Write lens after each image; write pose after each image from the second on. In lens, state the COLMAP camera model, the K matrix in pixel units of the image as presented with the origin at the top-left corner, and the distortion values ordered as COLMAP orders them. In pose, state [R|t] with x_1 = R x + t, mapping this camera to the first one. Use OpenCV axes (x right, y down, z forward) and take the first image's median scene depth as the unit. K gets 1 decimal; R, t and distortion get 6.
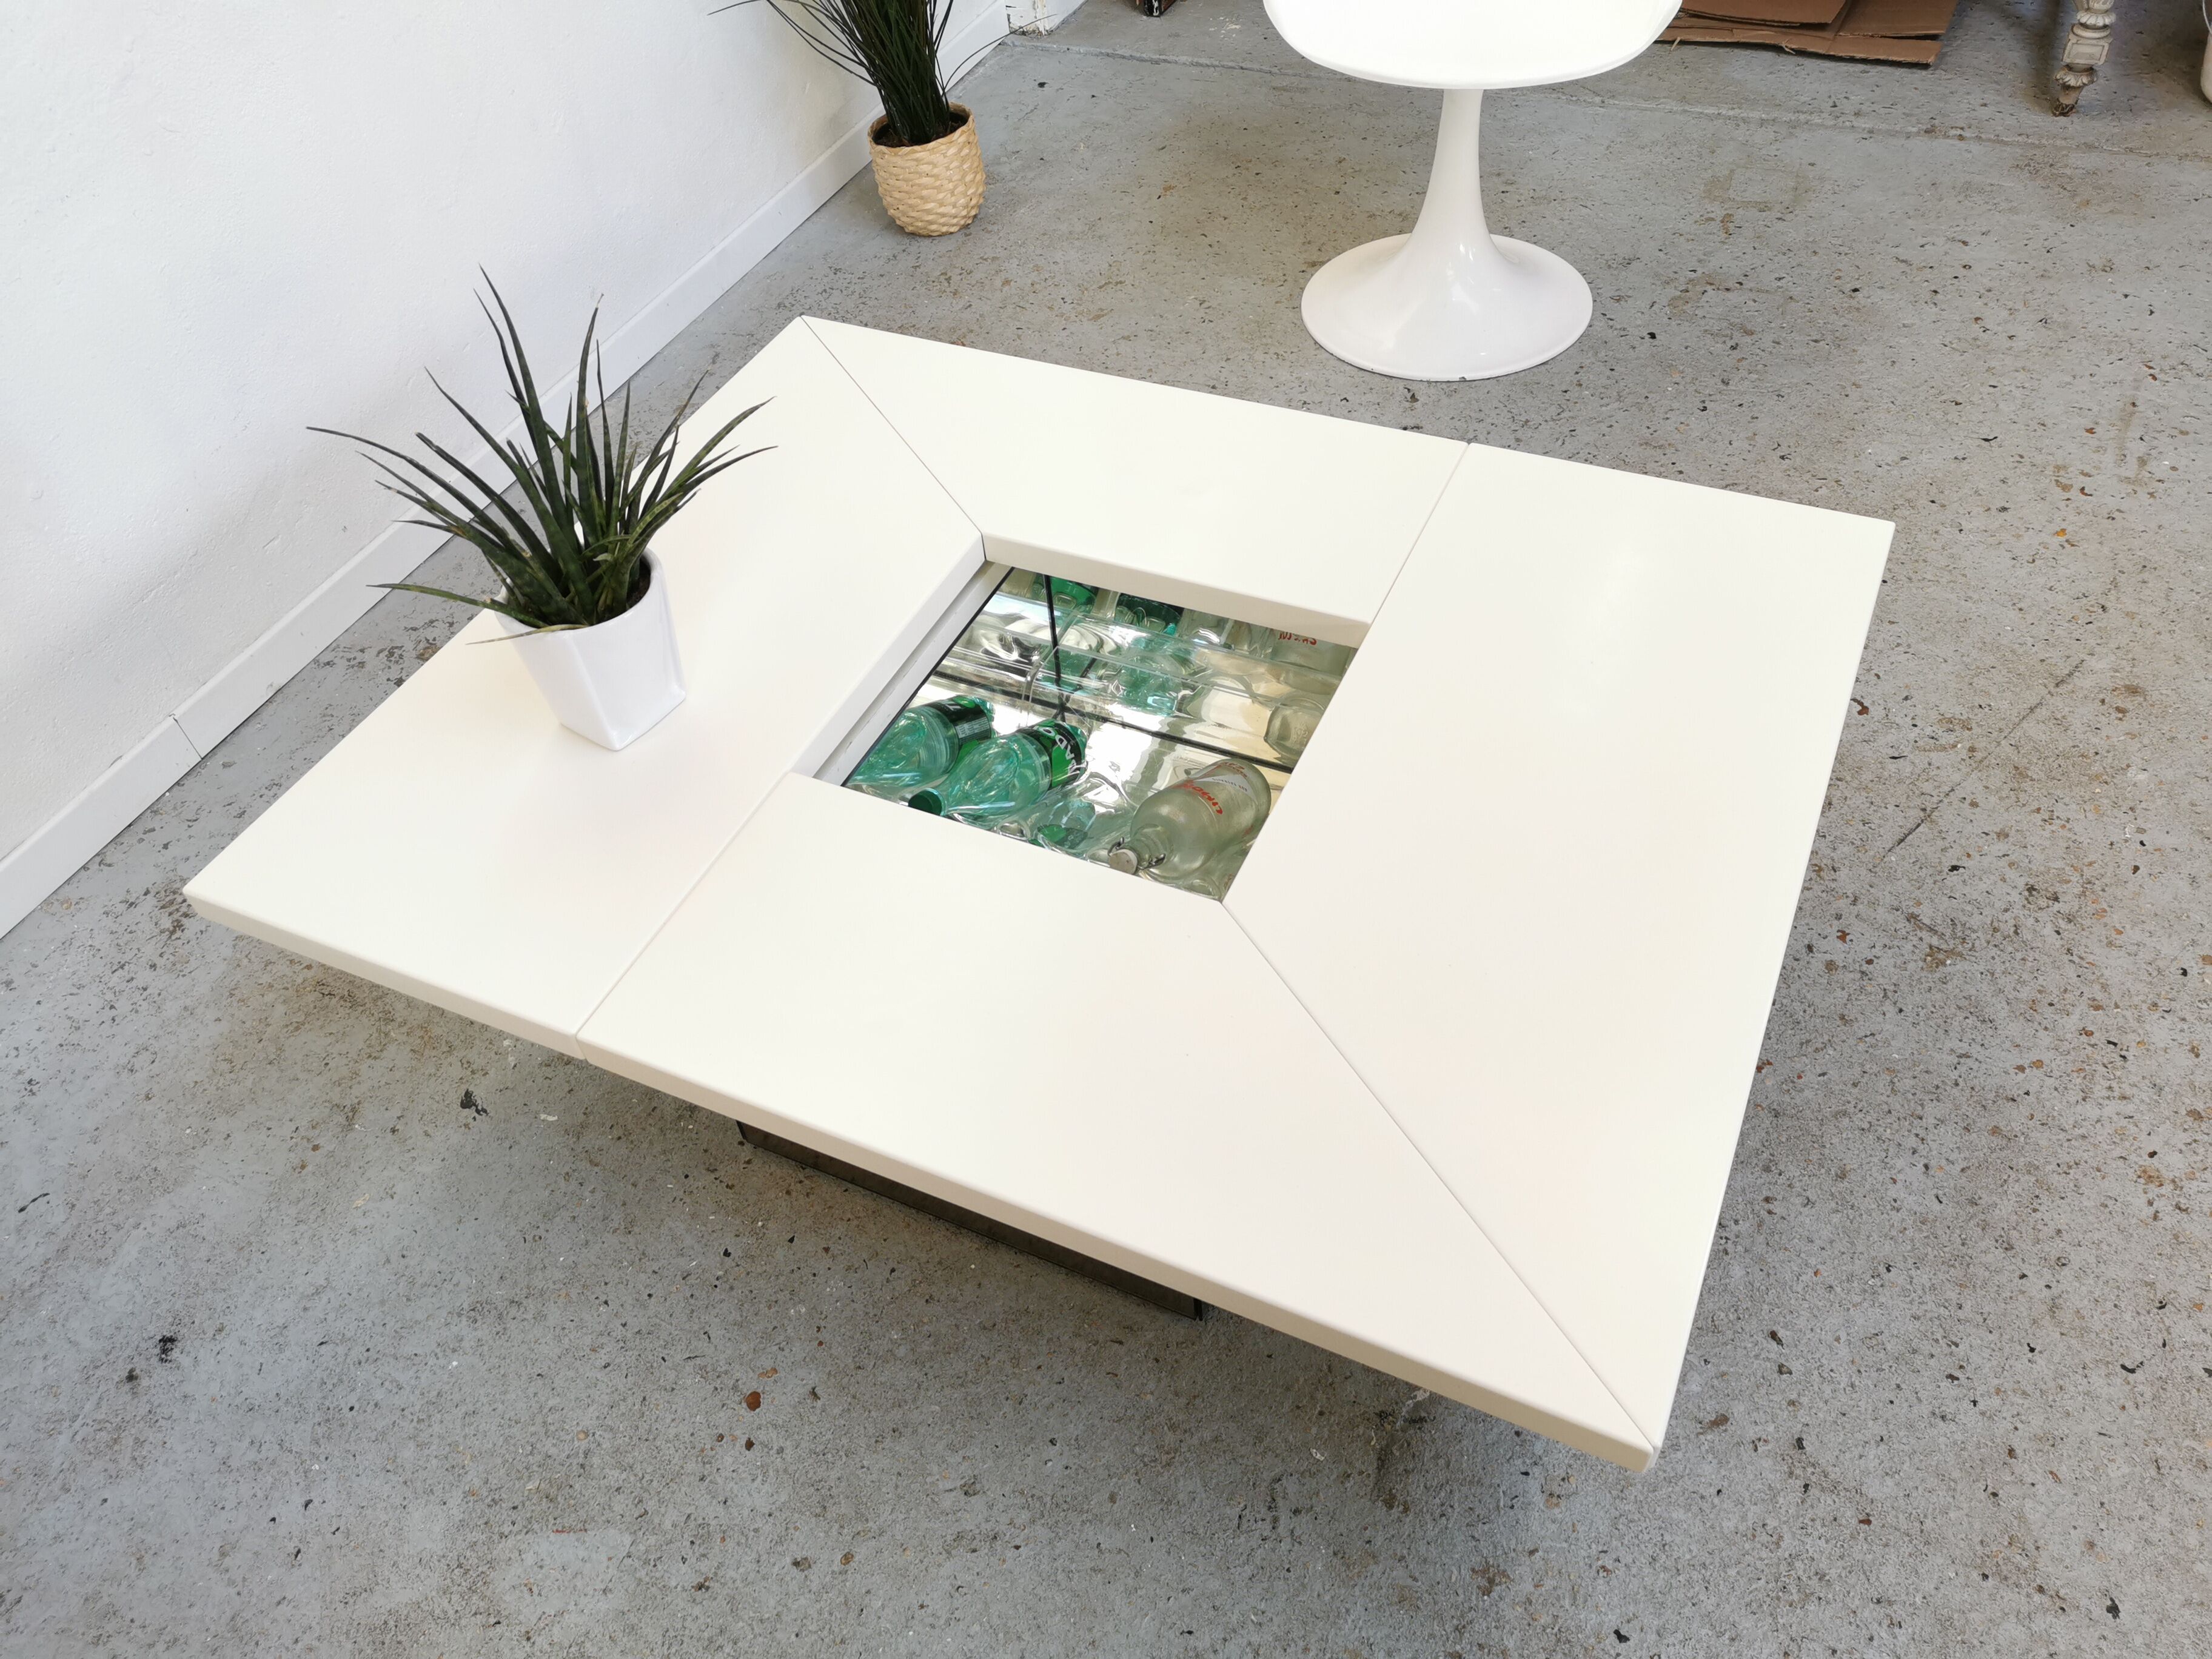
lens RADIAL K [[1703.3, 0, 1117.6], [0, 1703.3, 826.4], [0, 0, 1]] dist [0.056768, -0.052343]
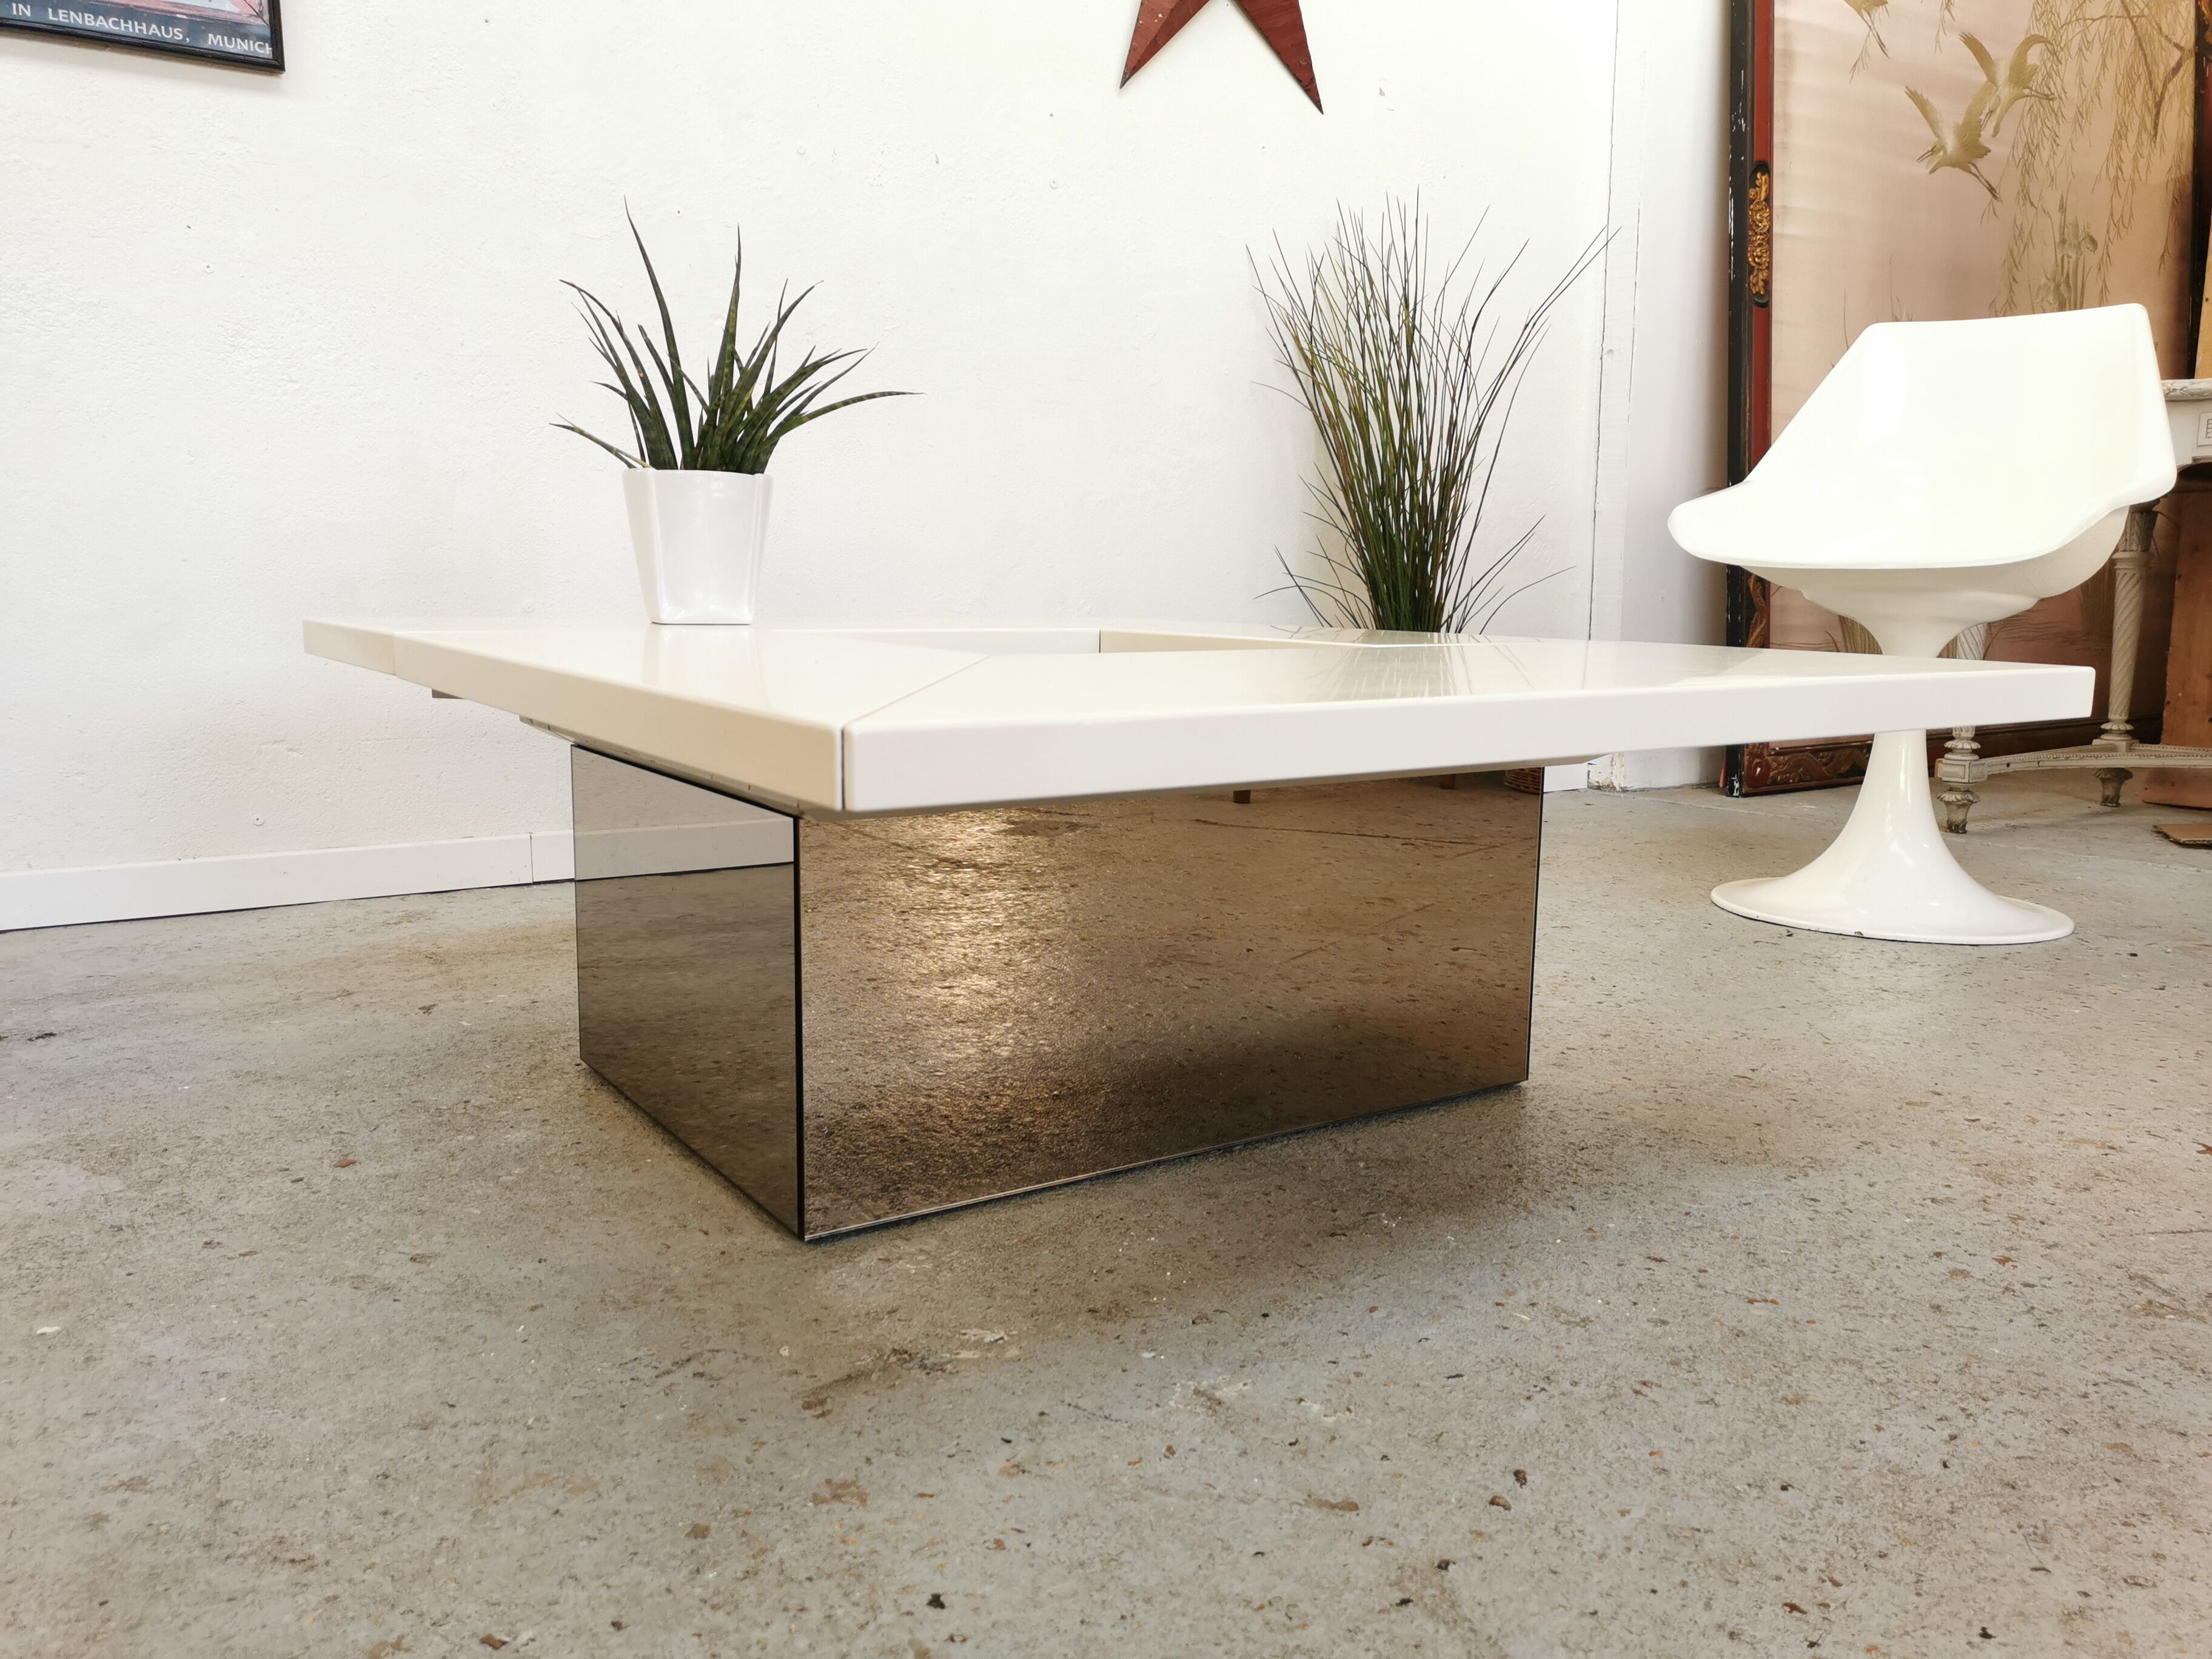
lens RADIAL K [[1703.3, 0, 1113.4], [0, 1703.3, 812.3], [0, 0, 1]] dist [0.056768, -0.052343]
pose [[0.853411, 0.152824, -0.498331, 0.472117], [-0.424166, 0.759267, -0.493555, 0.427971], [0.302939, 0.632581, 0.712790, 0.369364]]
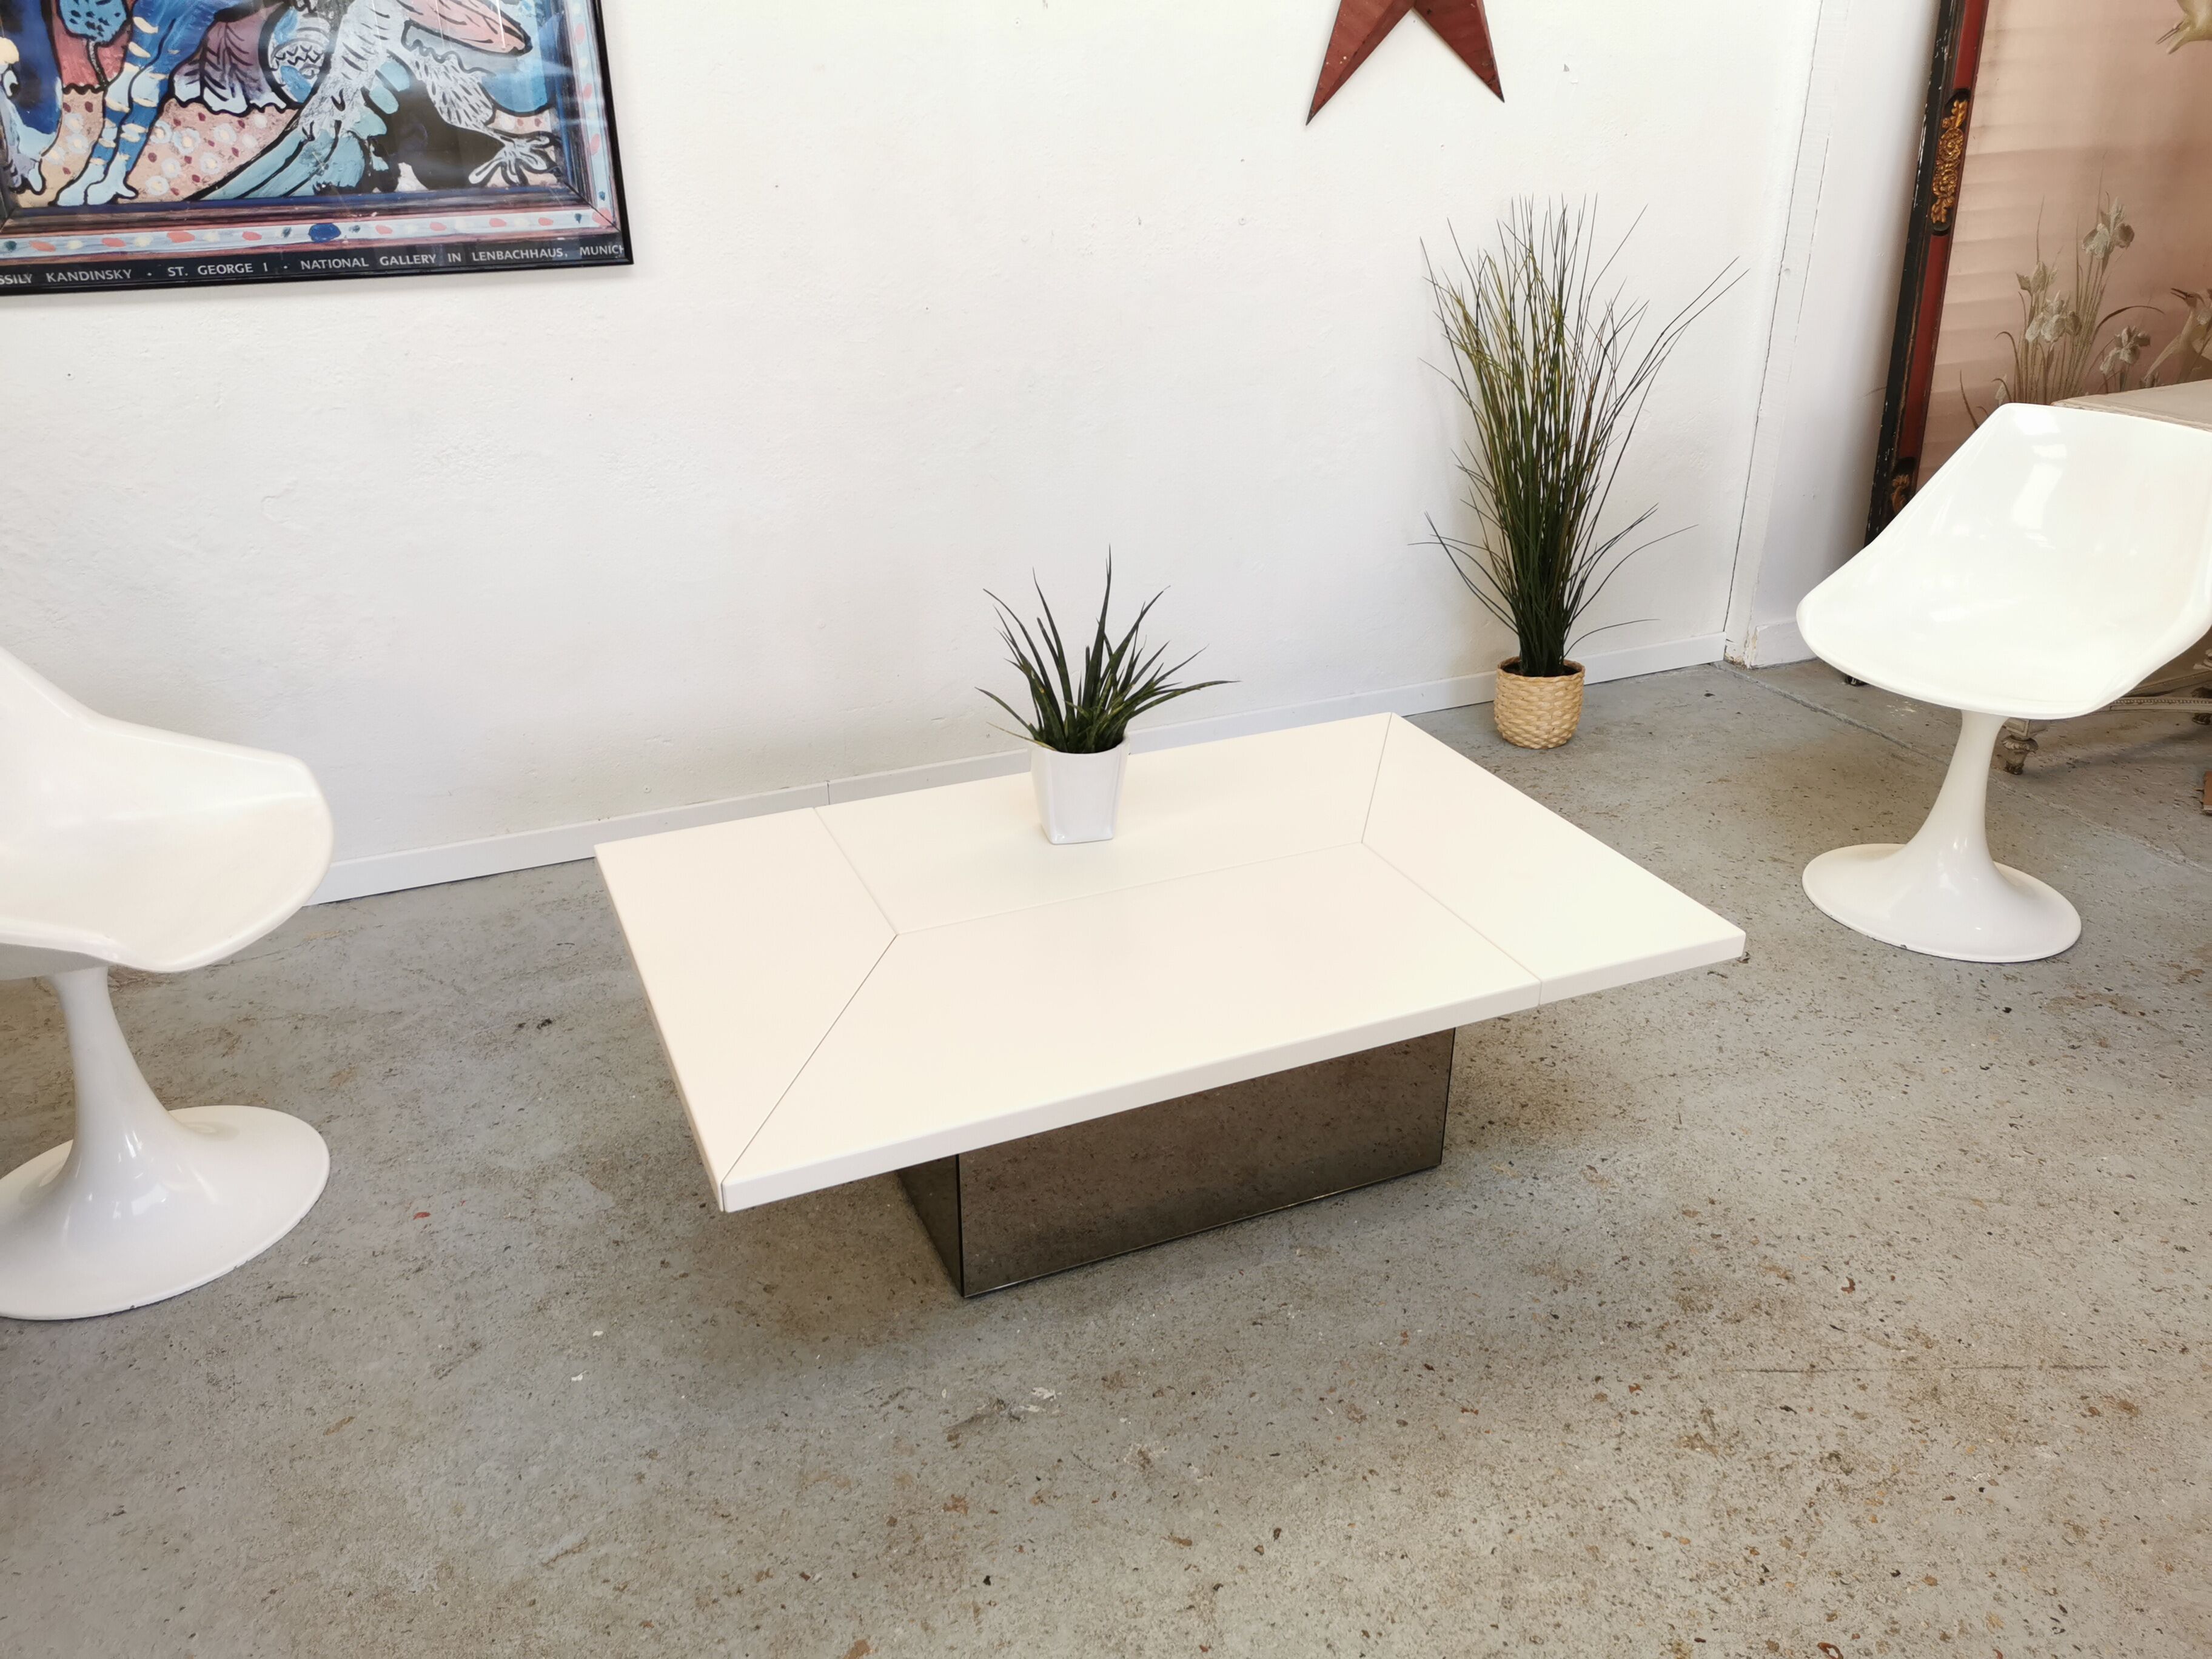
lens RADIAL K [[1703.3, 0, 1117.9], [0, 1703.3, 812.6], [0, 0, 1]] dist [0.056768, -0.052343]
pose [[0.749824, 0.343969, -0.565199, 0.730028], [-0.518433, 0.836197, -0.178888, 0.135455], [0.411085, 0.427152, 0.805326, -0.203319]]
